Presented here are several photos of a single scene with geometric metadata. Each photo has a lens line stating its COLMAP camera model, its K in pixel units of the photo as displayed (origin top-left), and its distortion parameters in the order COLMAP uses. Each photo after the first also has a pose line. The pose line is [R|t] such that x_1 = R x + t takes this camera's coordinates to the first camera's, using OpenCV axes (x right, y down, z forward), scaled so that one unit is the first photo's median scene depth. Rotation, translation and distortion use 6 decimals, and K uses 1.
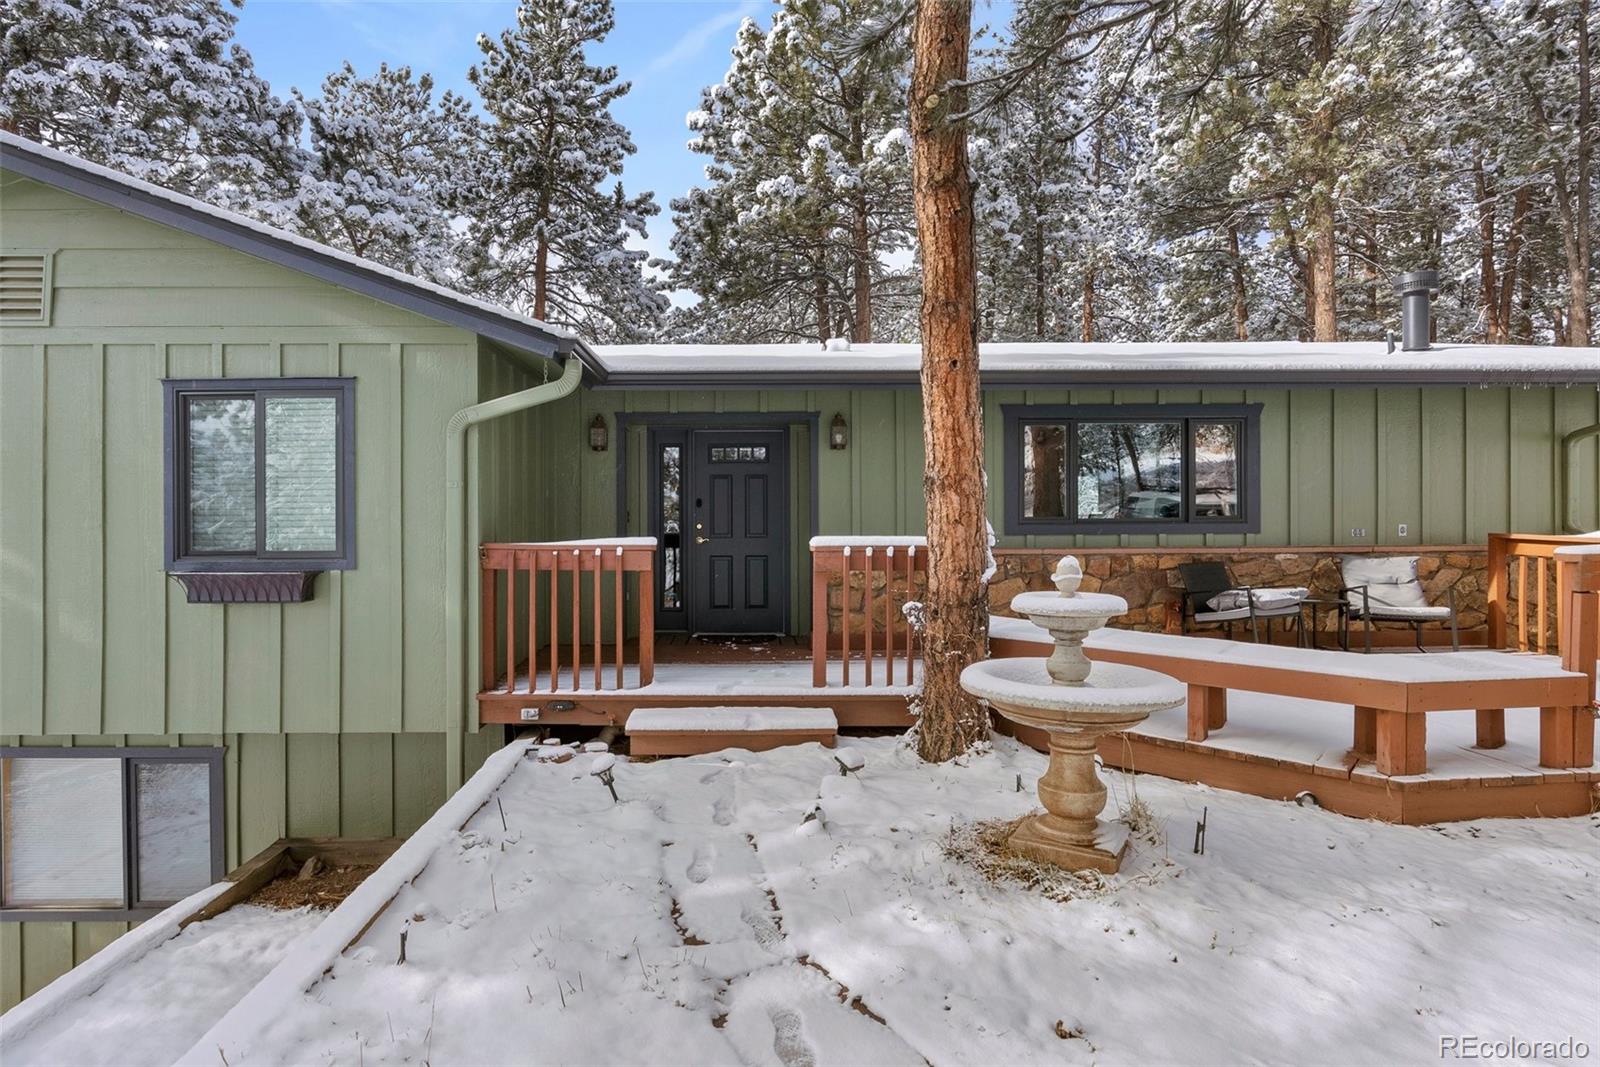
lens RADIAL K [[864.3, 0, 800.0], [0, 864.3, 533.5], [0, 0, 1]] dist [-0.003987, -0.000621]
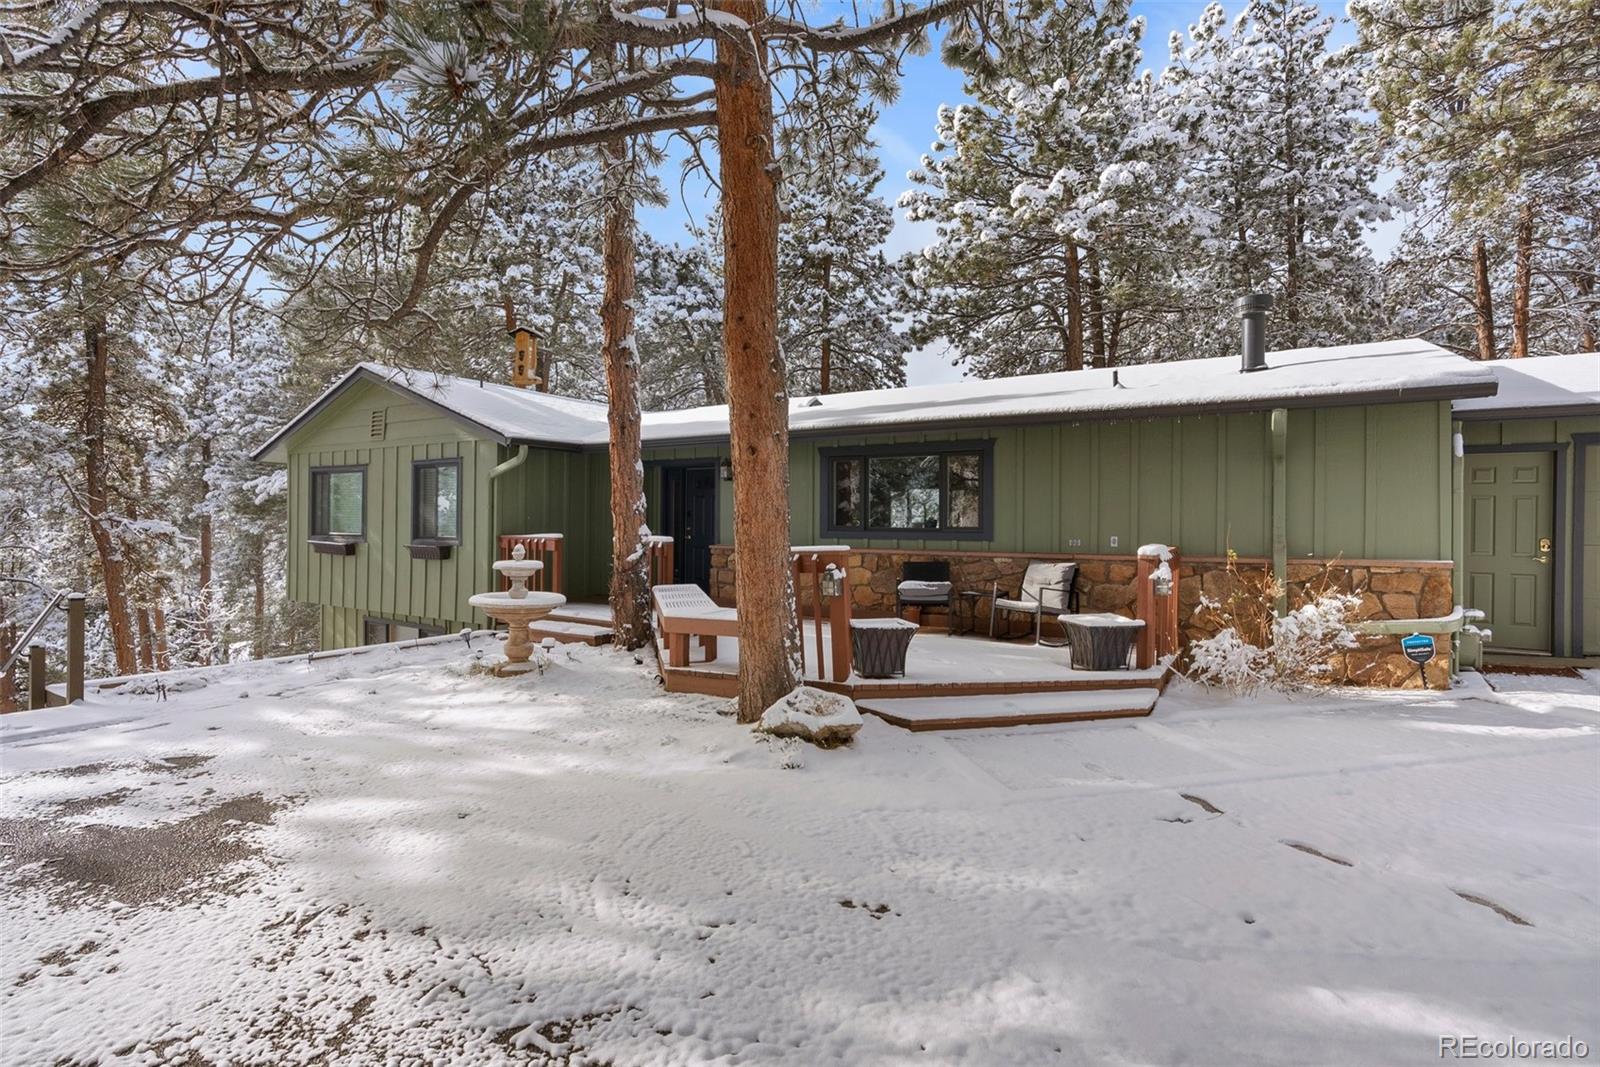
lens RADIAL K [[864.3, 0, 800.0], [0, 864.3, 533.5], [0, 0, 1]] dist [-0.003987, -0.000621]
pose [[0.822822, 0.014679, -0.568109, 1.004862], [-0.016185, 0.999866, 0.002393, -0.009143], [0.568068, 0.007226, 0.822950, -0.196745]]
